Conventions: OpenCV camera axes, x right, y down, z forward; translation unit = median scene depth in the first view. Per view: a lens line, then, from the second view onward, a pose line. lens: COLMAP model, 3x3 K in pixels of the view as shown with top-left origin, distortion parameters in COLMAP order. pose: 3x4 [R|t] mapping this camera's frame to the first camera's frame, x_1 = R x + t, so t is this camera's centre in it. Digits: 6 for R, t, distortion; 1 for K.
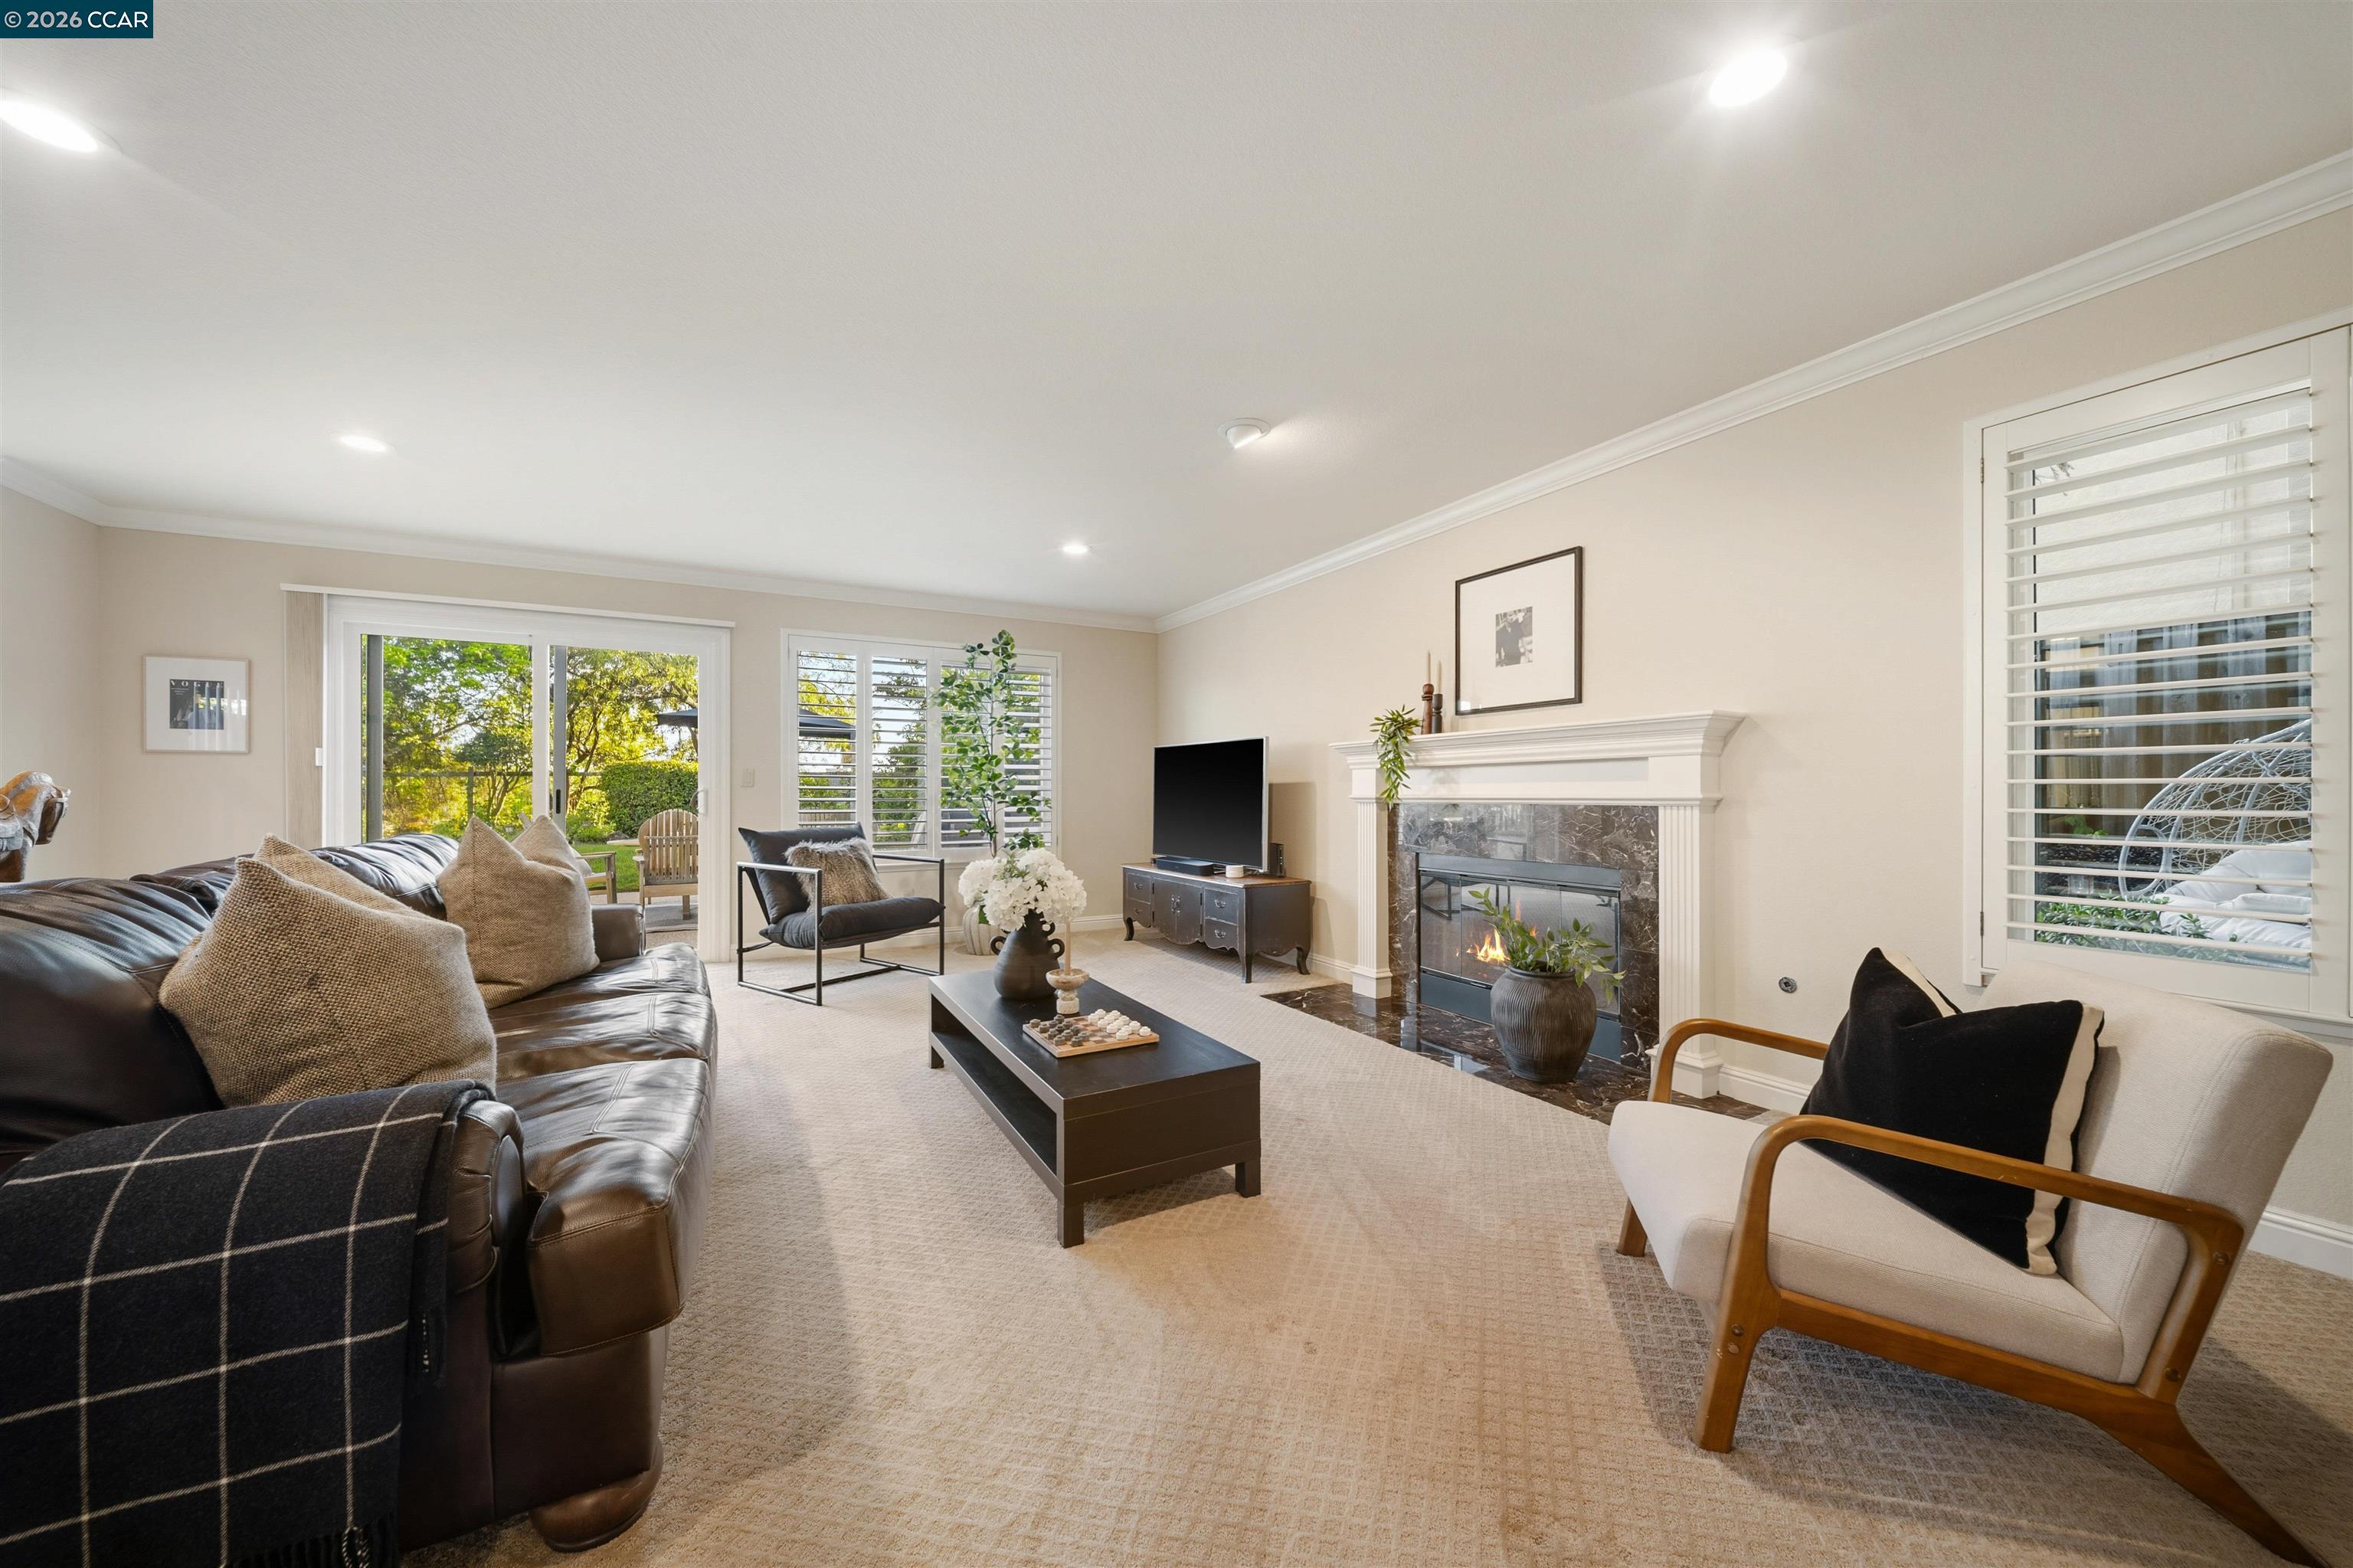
lens RADIAL K [[829.9, 0, 1179.5], [0, 829.9, 804.4], [0, 0, 1]] dist [0.000817, -0.001885]
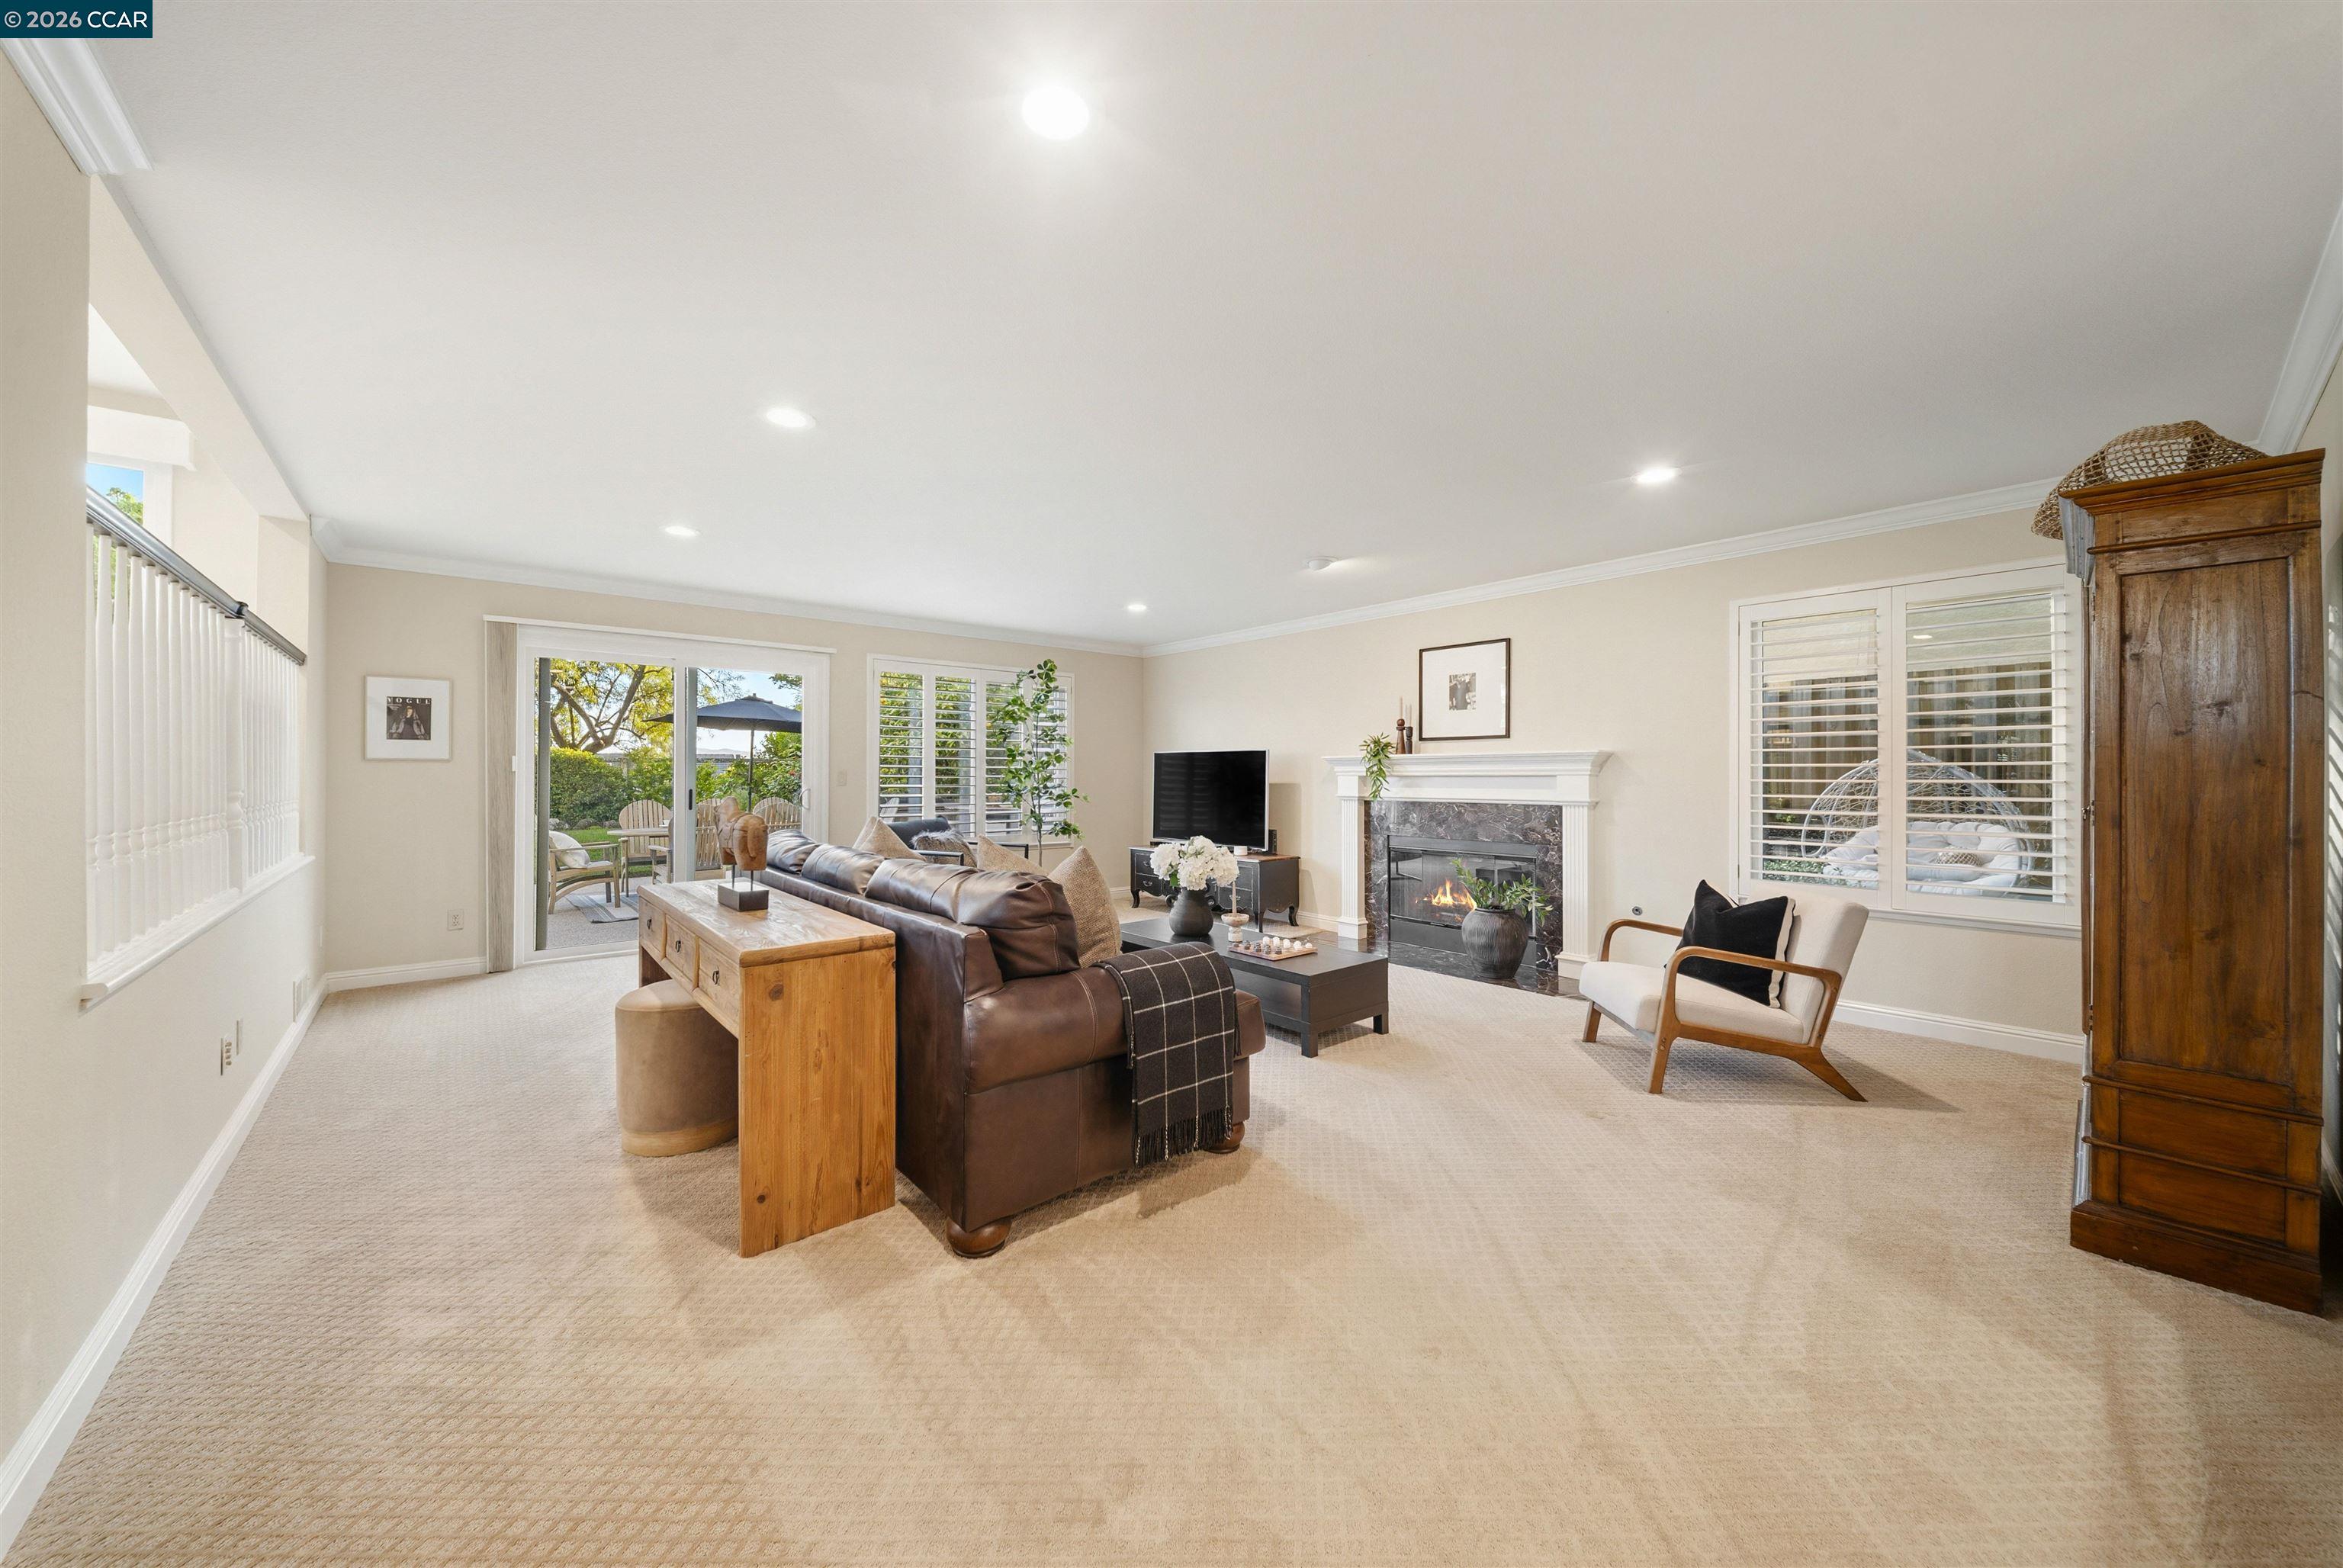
lens RADIAL K [[825.1, 0, 1171.5], [0, 825.1, 784.0], [0, 0, 1]] dist [0.013868, -0.000009]
pose [[0.980144, 0.001279, 0.198281, -0.431605], [-0.000584, 0.999993, -0.003564, -0.029679], [-0.198285, 0.003378, 0.980139, -0.382588]]
